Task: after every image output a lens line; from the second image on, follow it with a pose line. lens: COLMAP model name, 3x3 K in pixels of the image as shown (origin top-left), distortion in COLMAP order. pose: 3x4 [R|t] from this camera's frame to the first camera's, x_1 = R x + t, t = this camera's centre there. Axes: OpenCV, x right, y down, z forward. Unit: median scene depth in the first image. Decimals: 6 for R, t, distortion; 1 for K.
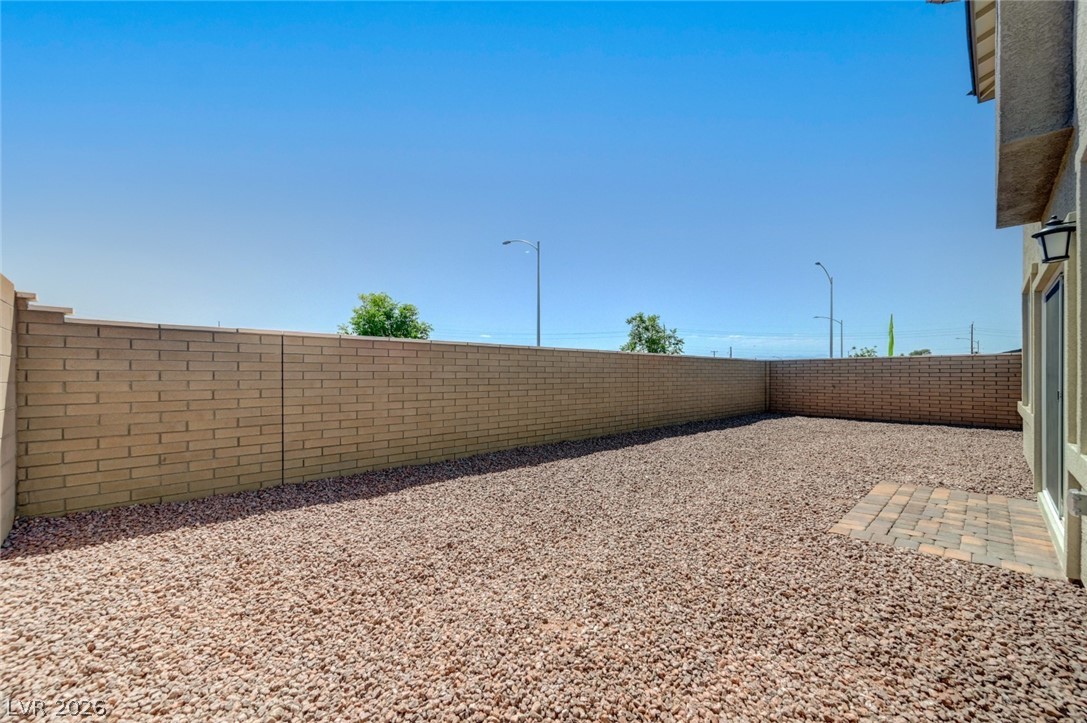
lens RADIAL K [[430.8, 0, 542.9], [0, 430.8, 379.8], [0, 0, 1]] dist [-0.000091, -0.000030]
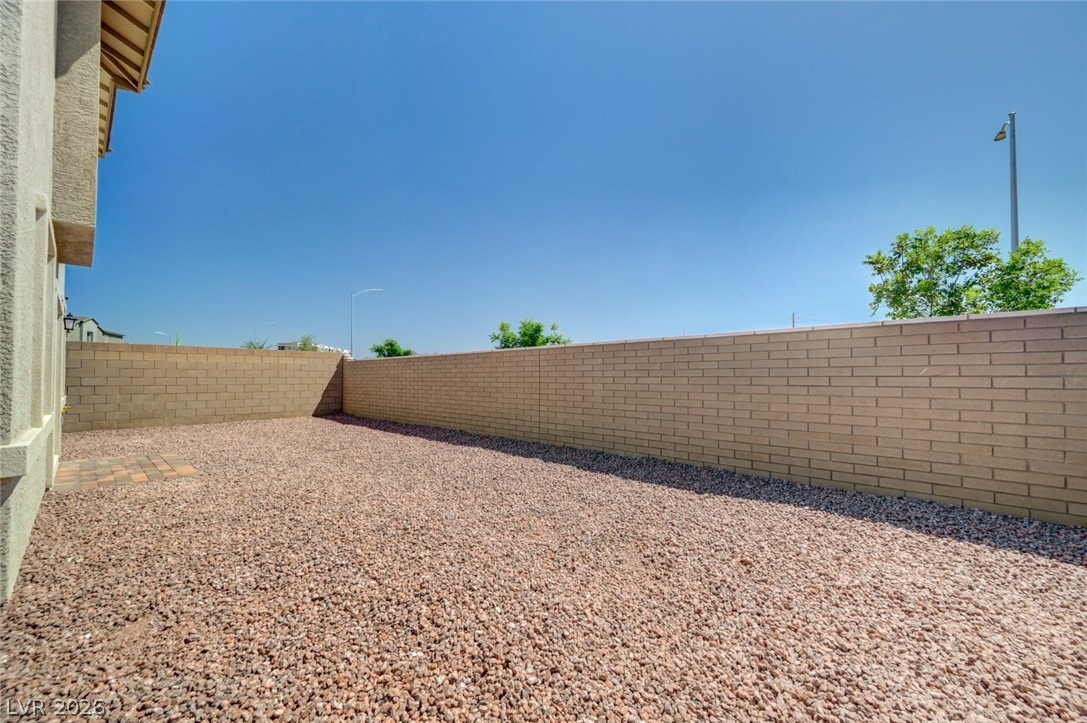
lens RADIAL K [[430.8, 0, 540.9], [0, 430.8, 366.1], [0, 0, 1]] dist [-0.000091, -0.000030]
pose [[0.036526, -0.018568, -0.999160, 1.126454], [0.000024, 0.999827, -0.018579, -0.012064], [0.999333, 0.000655, 0.036520, 1.059660]]
